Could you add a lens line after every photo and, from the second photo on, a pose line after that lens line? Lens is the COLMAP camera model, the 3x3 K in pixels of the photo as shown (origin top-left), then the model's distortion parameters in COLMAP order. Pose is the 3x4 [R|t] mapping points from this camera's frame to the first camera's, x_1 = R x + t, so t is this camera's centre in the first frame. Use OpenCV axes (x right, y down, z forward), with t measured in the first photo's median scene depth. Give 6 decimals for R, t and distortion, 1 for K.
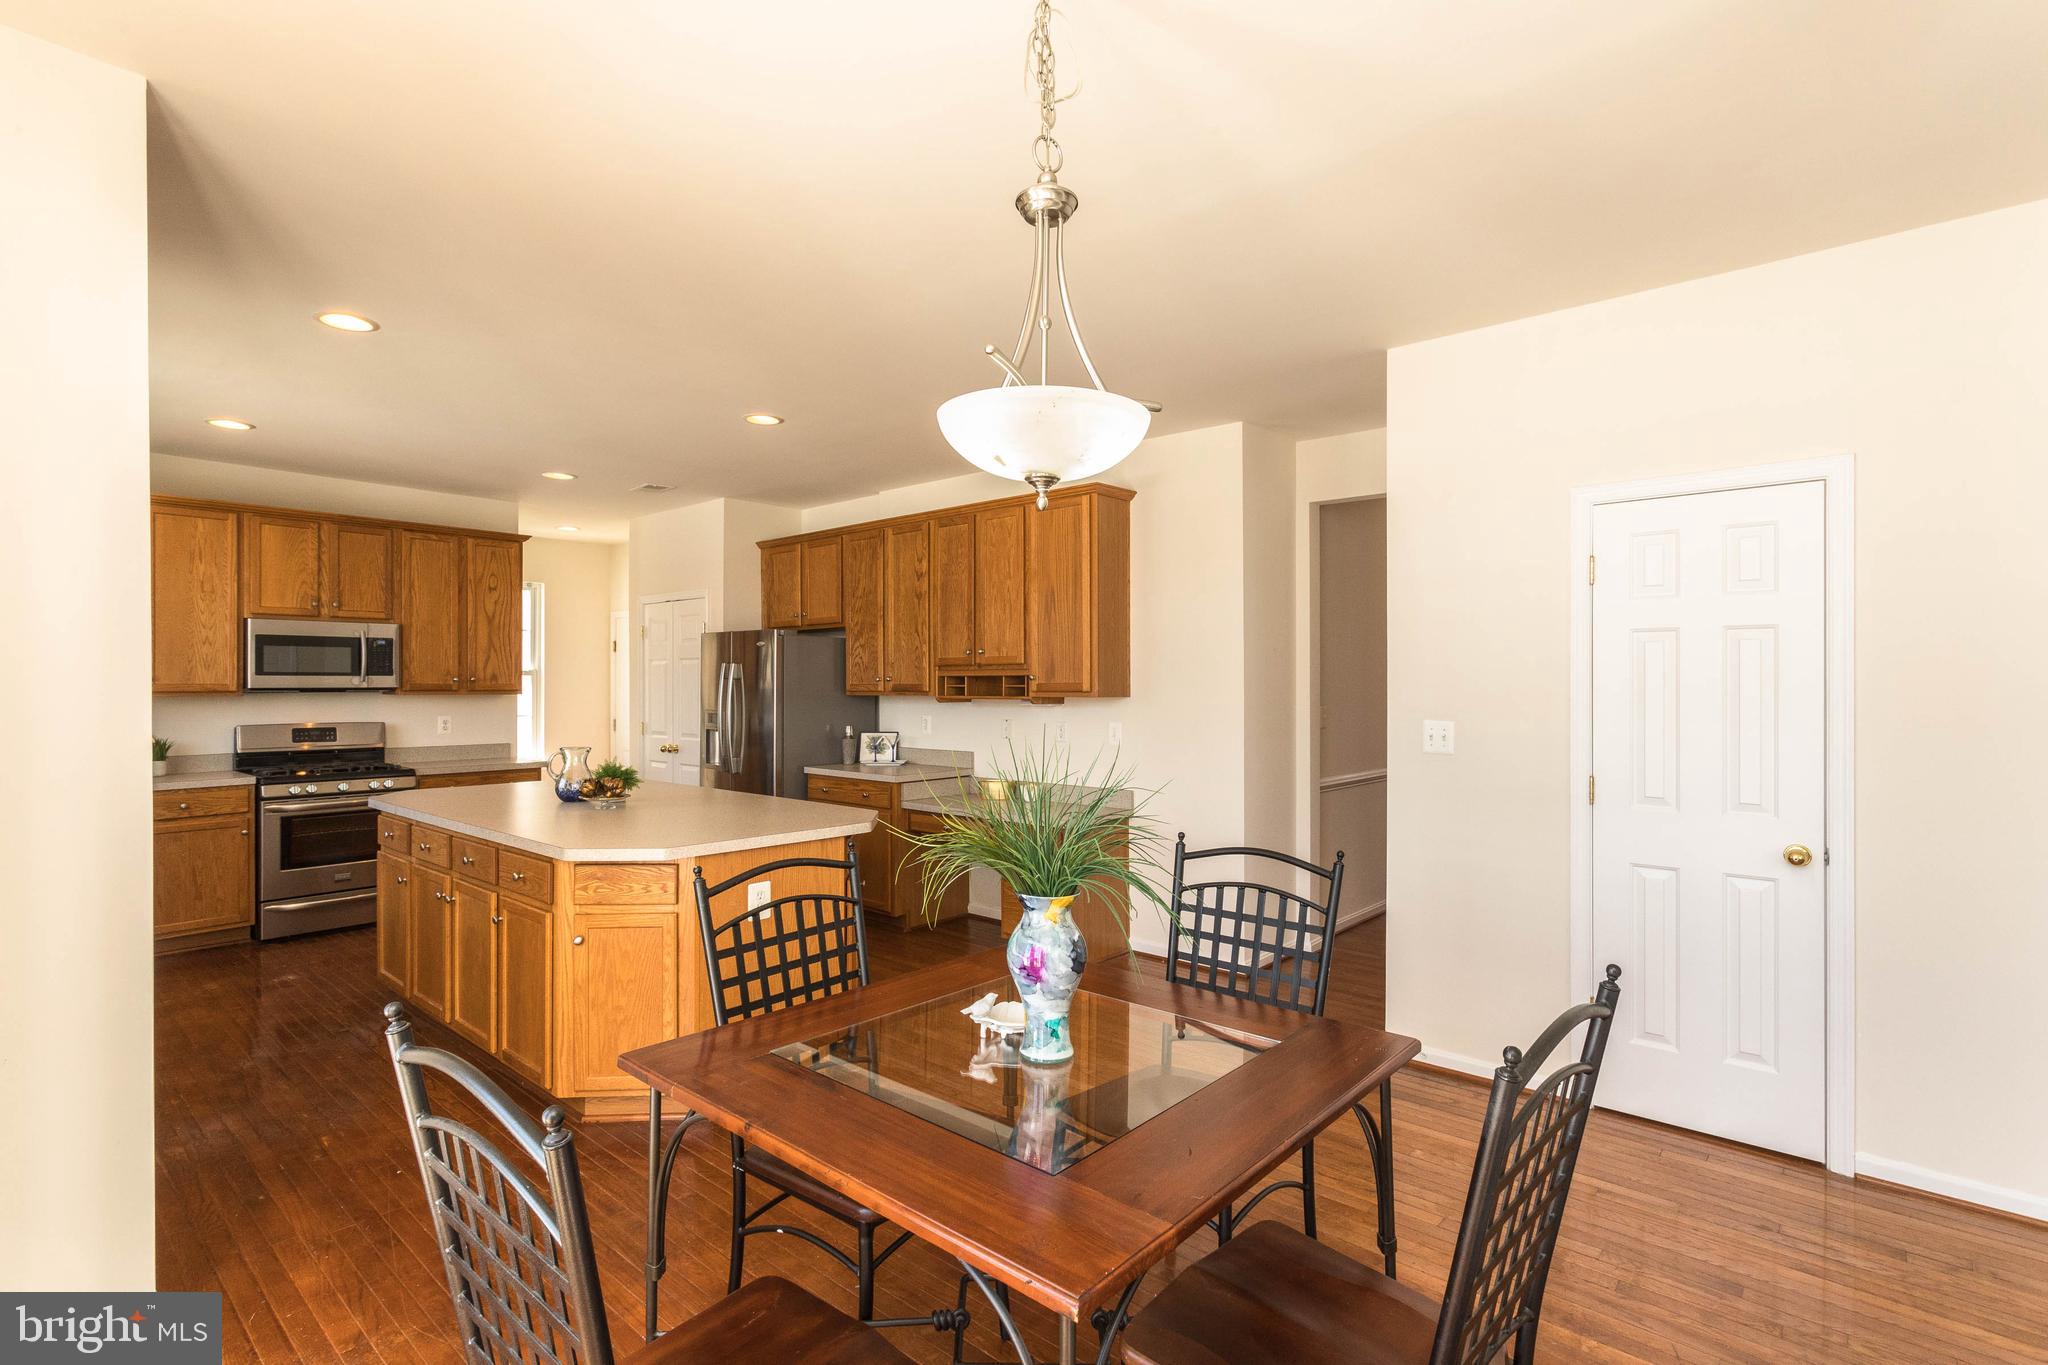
lens RADIAL K [[979.2, 0, 1014.9], [0, 979.2, 677.7], [0, 0, 1]] dist [0.009174, -0.002707]
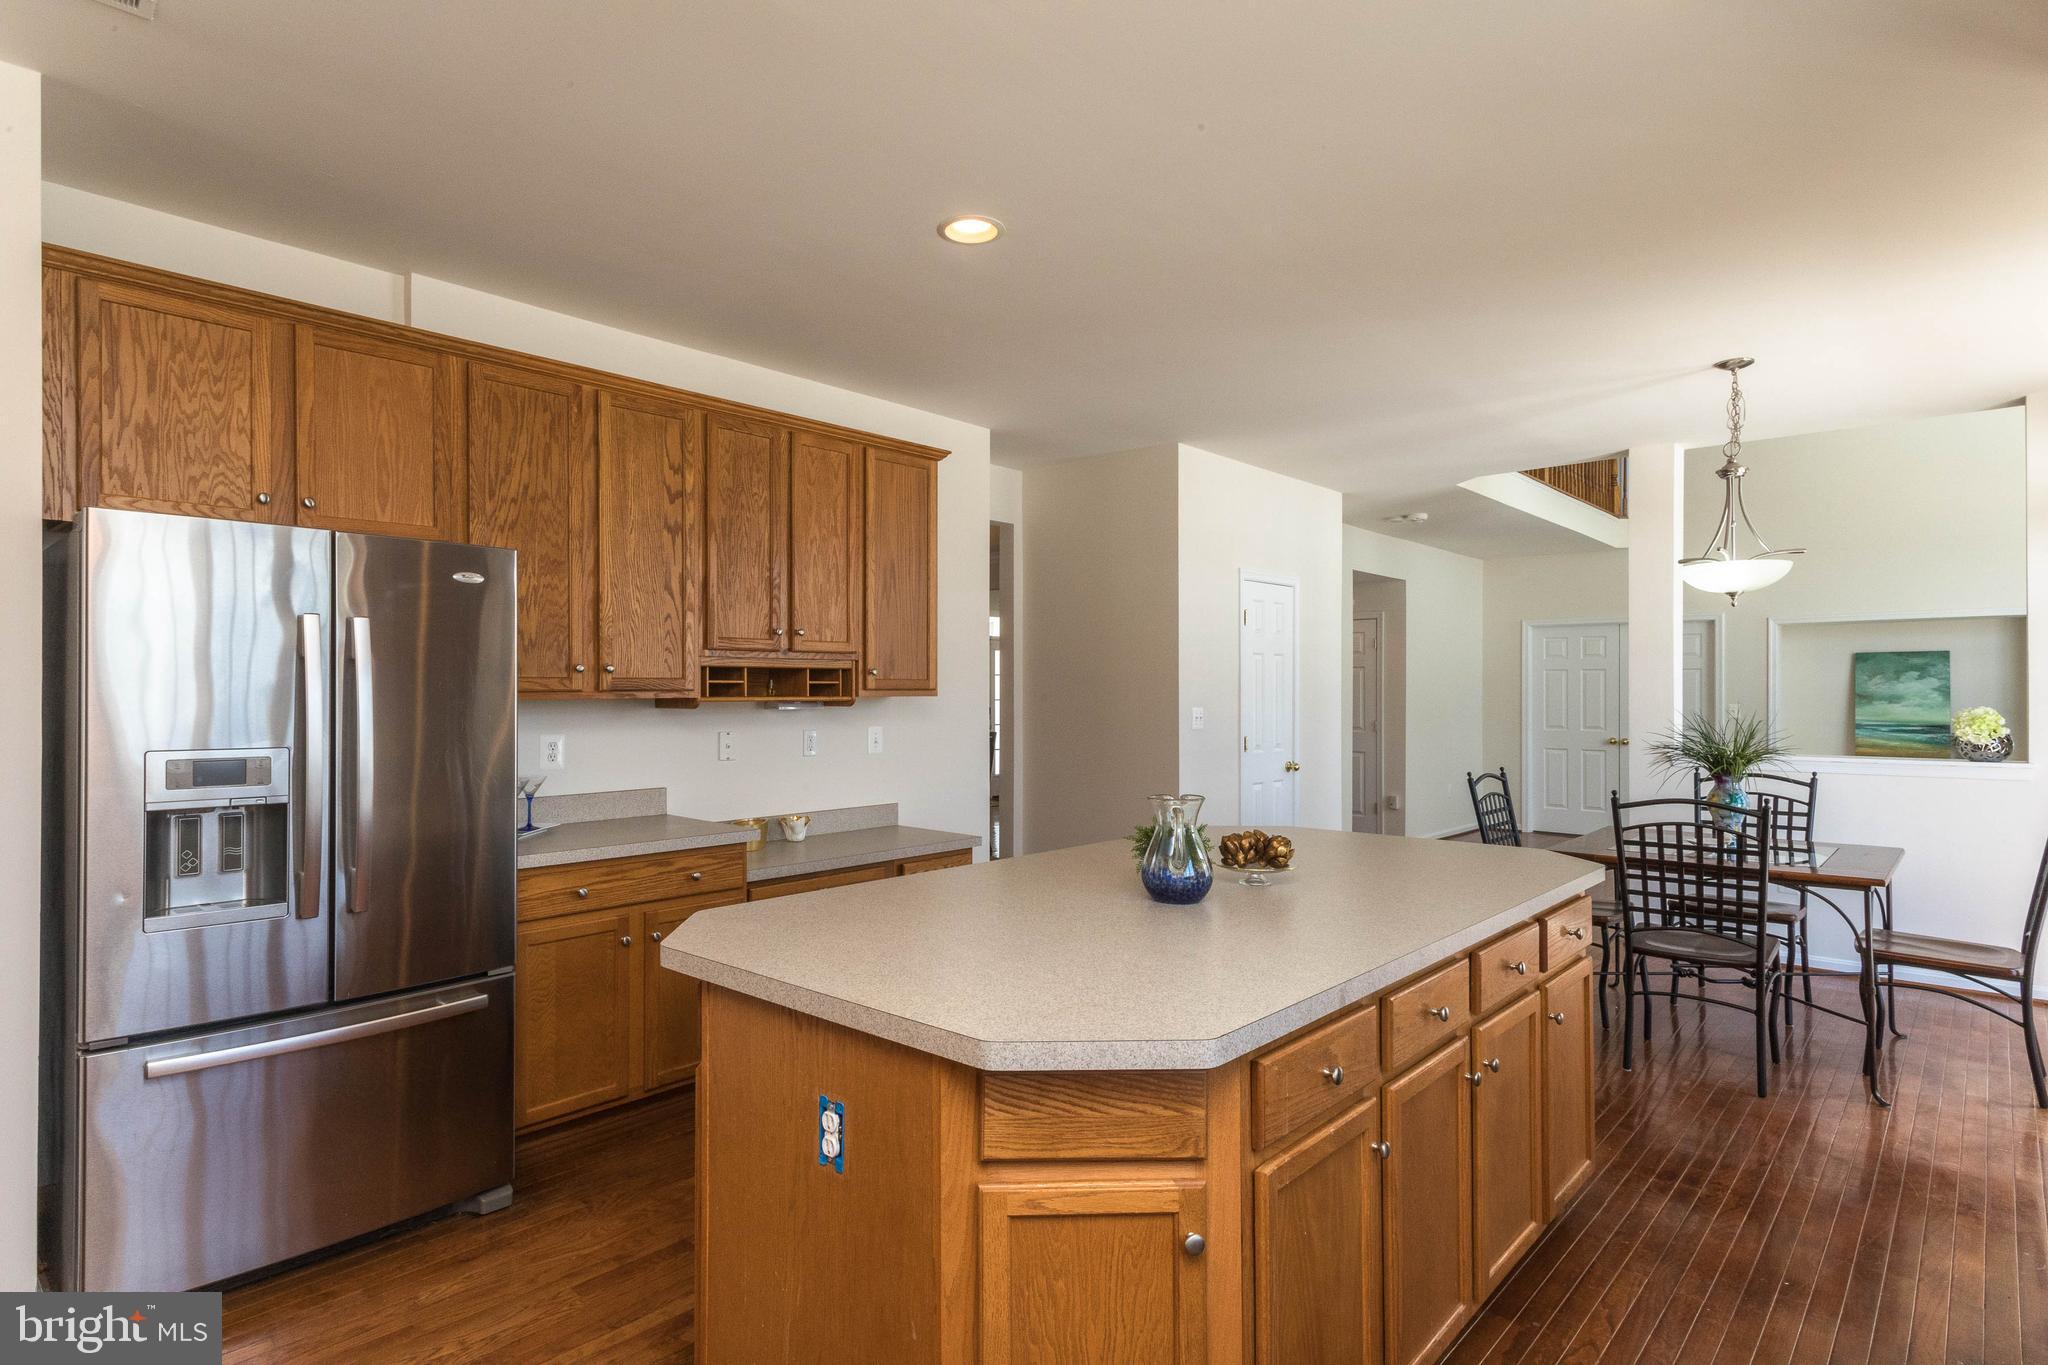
lens RADIAL K [[1060.1, 0, 1022.8], [0, 1060.1, 688.1], [0, 0, 1]] dist [0.016188, 0.000448]
pose [[0.002020, -0.001493, 0.999997, -0.727808], [-0.010716, 0.999941, 0.001515, 0.008833], [-0.999941, -0.010719, 0.002004, 0.780151]]
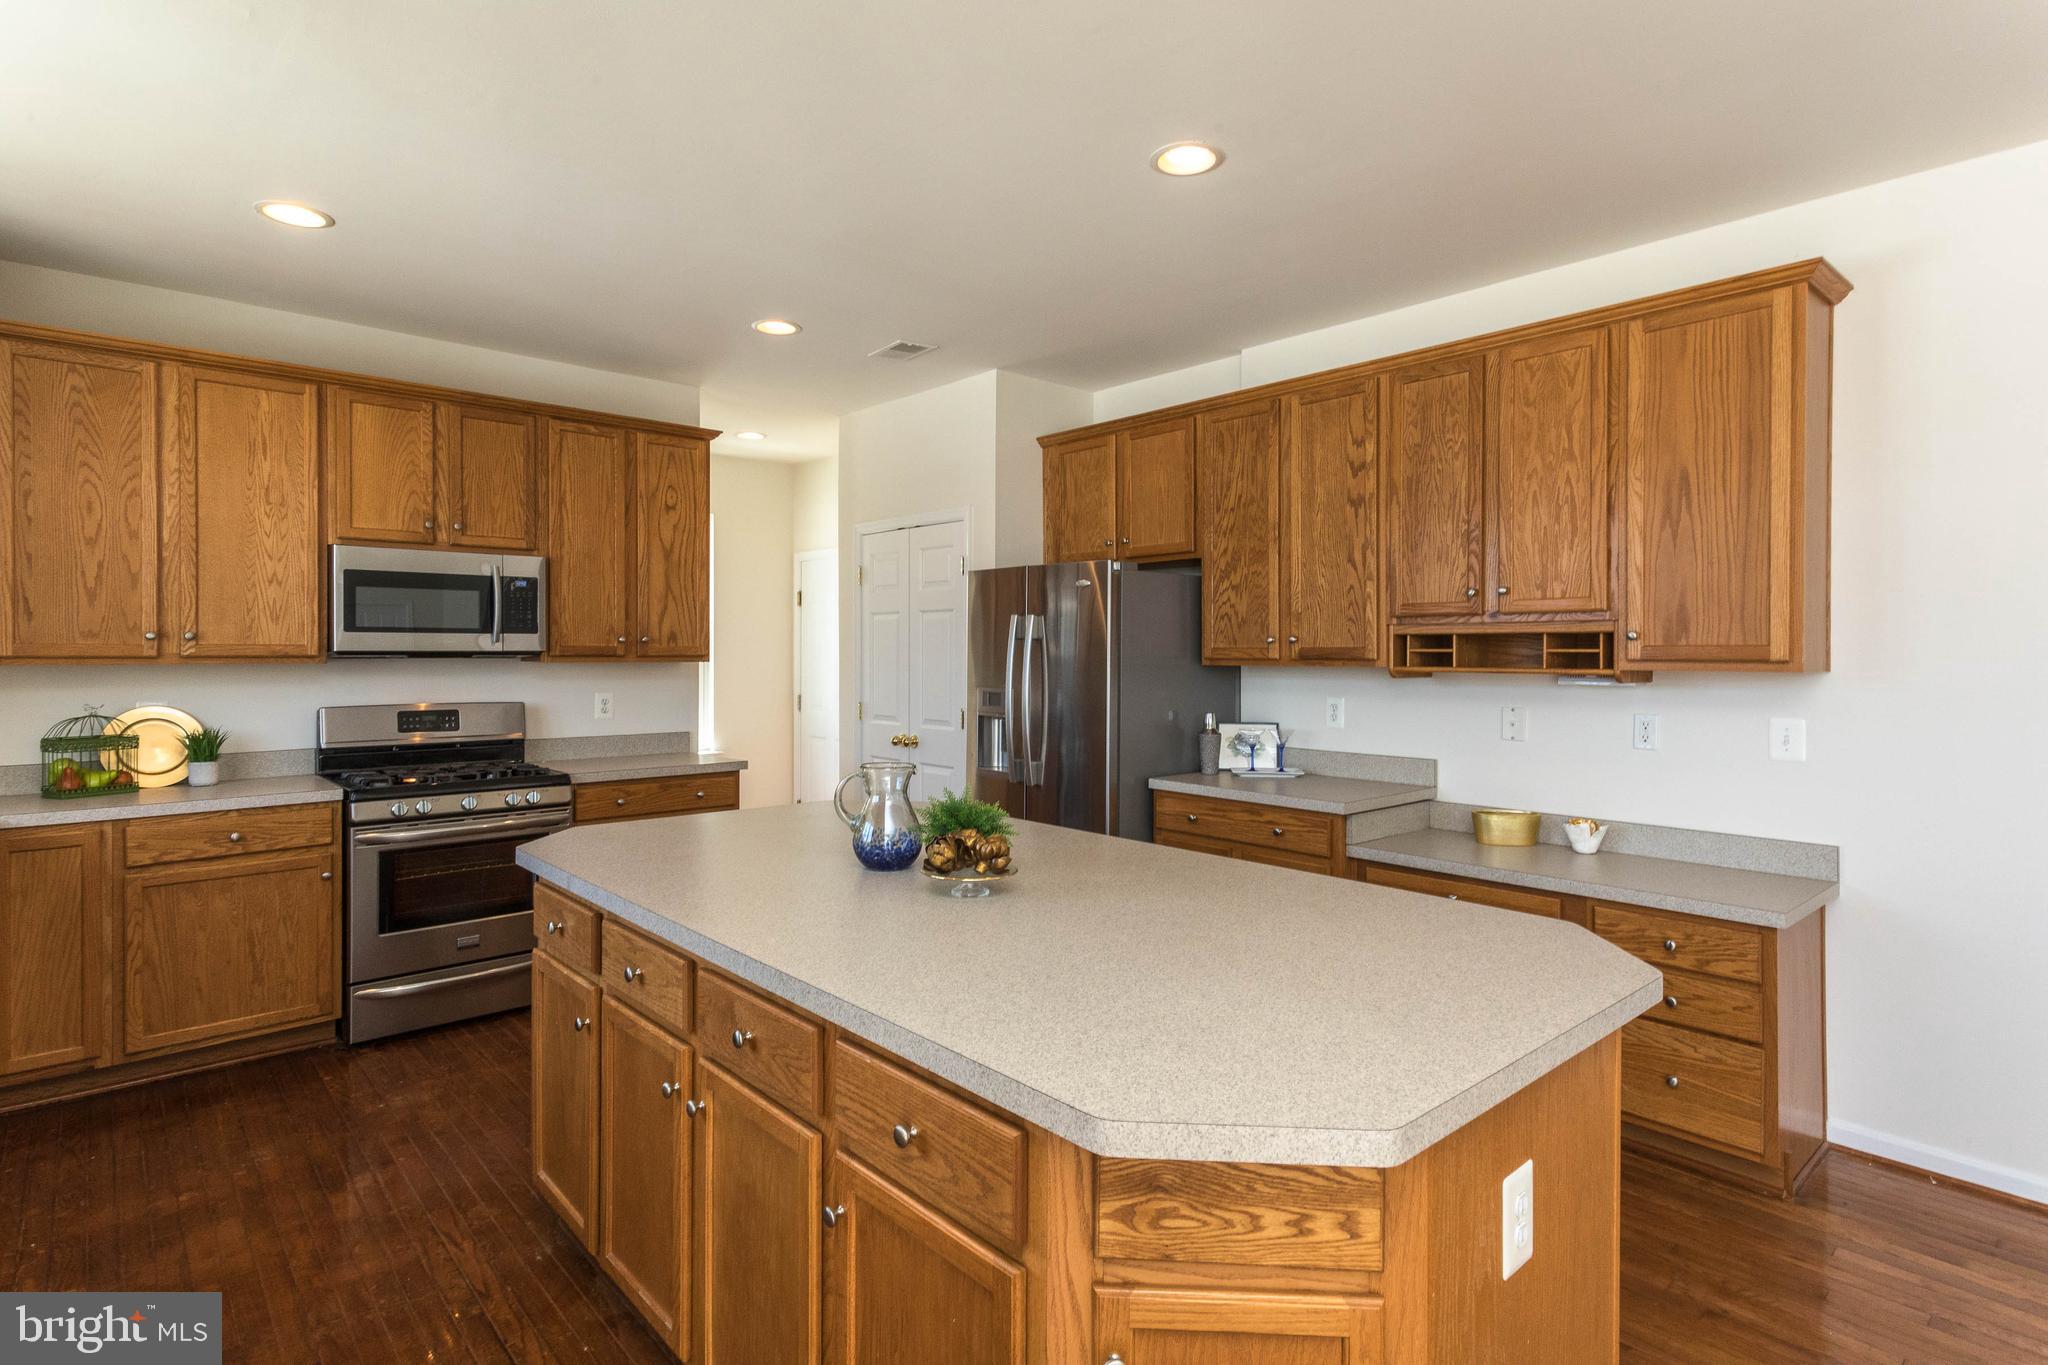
lens RADIAL K [[1060.1, 0, 1015.1], [0, 1060.1, 654.2], [0, 0, 1]] dist [0.016188, 0.000448]
pose [[0.992861, 0.003212, -0.119232, -0.225650], [-0.002165, 0.999958, 0.008908, 0.005051], [0.119256, -0.008587, 0.992826, 0.322000]]
